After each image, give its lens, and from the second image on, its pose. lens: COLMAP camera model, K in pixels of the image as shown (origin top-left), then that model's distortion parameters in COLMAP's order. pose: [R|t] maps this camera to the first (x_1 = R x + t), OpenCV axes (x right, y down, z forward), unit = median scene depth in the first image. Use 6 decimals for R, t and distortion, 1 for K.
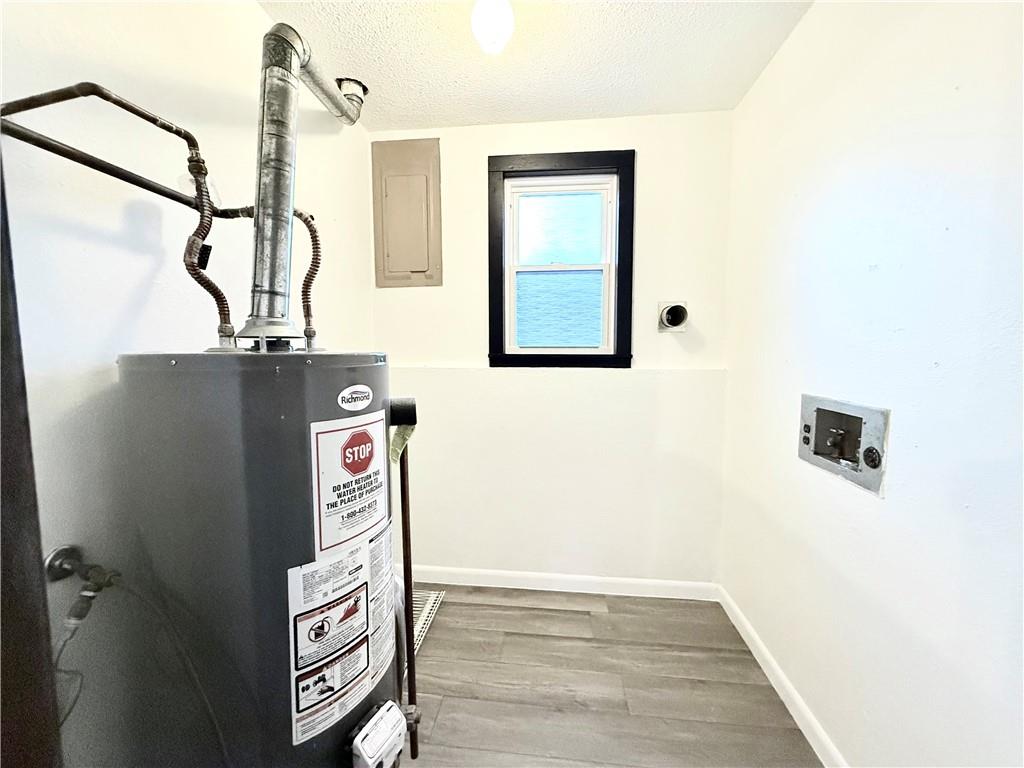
lens RADIAL K [[410.6, 0, 512.3], [0, 410.6, 381.1], [0, 0, 1]] dist [0.003681, 0.000197]
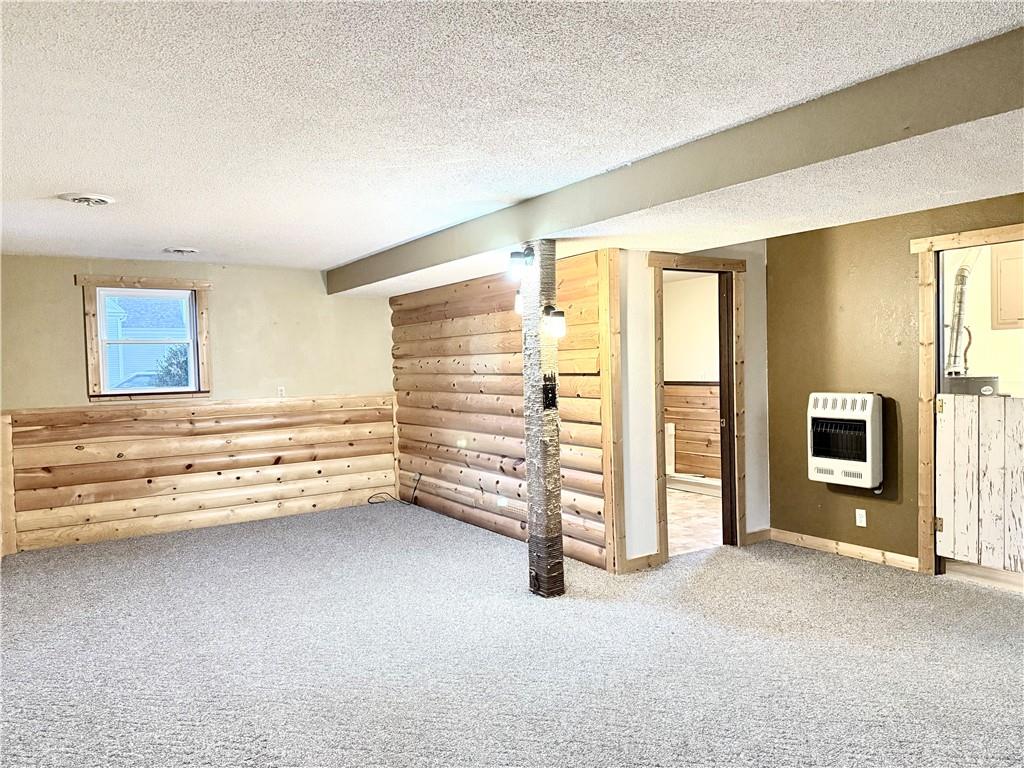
lens RADIAL K [[709.1, 0, 512.4], [0, 709.1, 383.4], [0, 0, 1]] dist [0.041273, -0.069234]
pose [[0.627067, 0.004080, -0.778955, 0.750501], [-0.040673, 0.998794, -0.027512, 0.134048], [0.777903, 0.048934, 0.626476, -2.477282]]
